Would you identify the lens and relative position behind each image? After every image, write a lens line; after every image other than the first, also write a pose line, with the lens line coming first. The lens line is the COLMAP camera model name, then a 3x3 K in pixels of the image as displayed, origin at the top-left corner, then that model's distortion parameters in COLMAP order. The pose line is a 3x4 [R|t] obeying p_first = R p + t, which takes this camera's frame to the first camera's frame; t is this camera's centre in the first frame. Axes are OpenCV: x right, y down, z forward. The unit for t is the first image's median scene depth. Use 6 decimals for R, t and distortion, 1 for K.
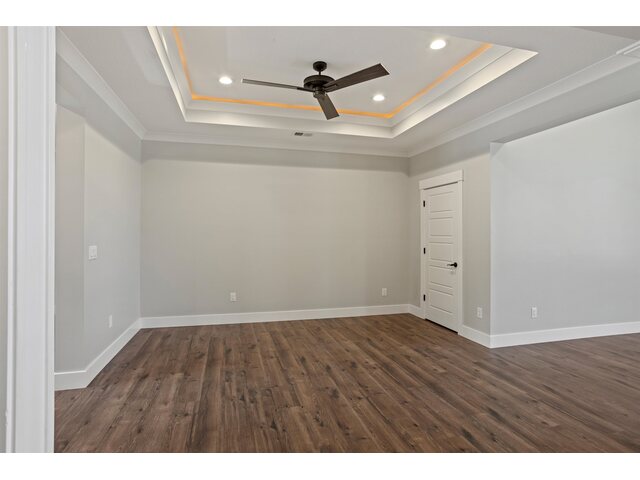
lens RADIAL K [[330.8, 0, 319.5], [0, 330.8, 239.4], [0, 0, 1]] dist [-0.006074, 0.001340]
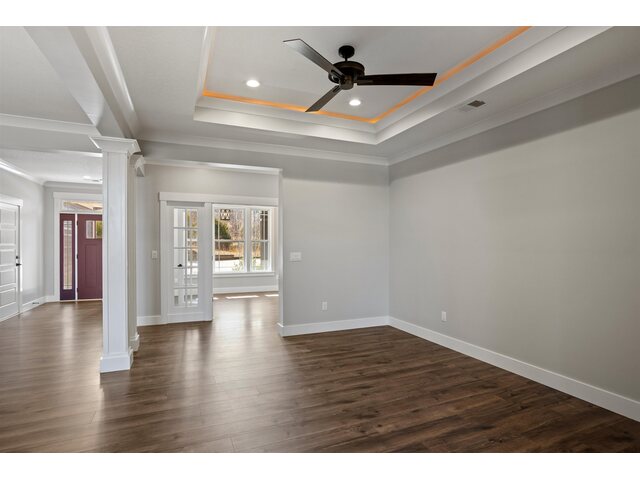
lens RADIAL K [[330.8, 0, 306.5], [0, 330.8, 248.2], [0, 0, 1]] dist [-0.006074, 0.001340]
pose [[0.127478, 0.001642, -0.991840, 0.782856], [-0.008263, 0.999966, 0.000594, -0.005194], [0.991807, 0.008120, 0.127488, 0.717296]]
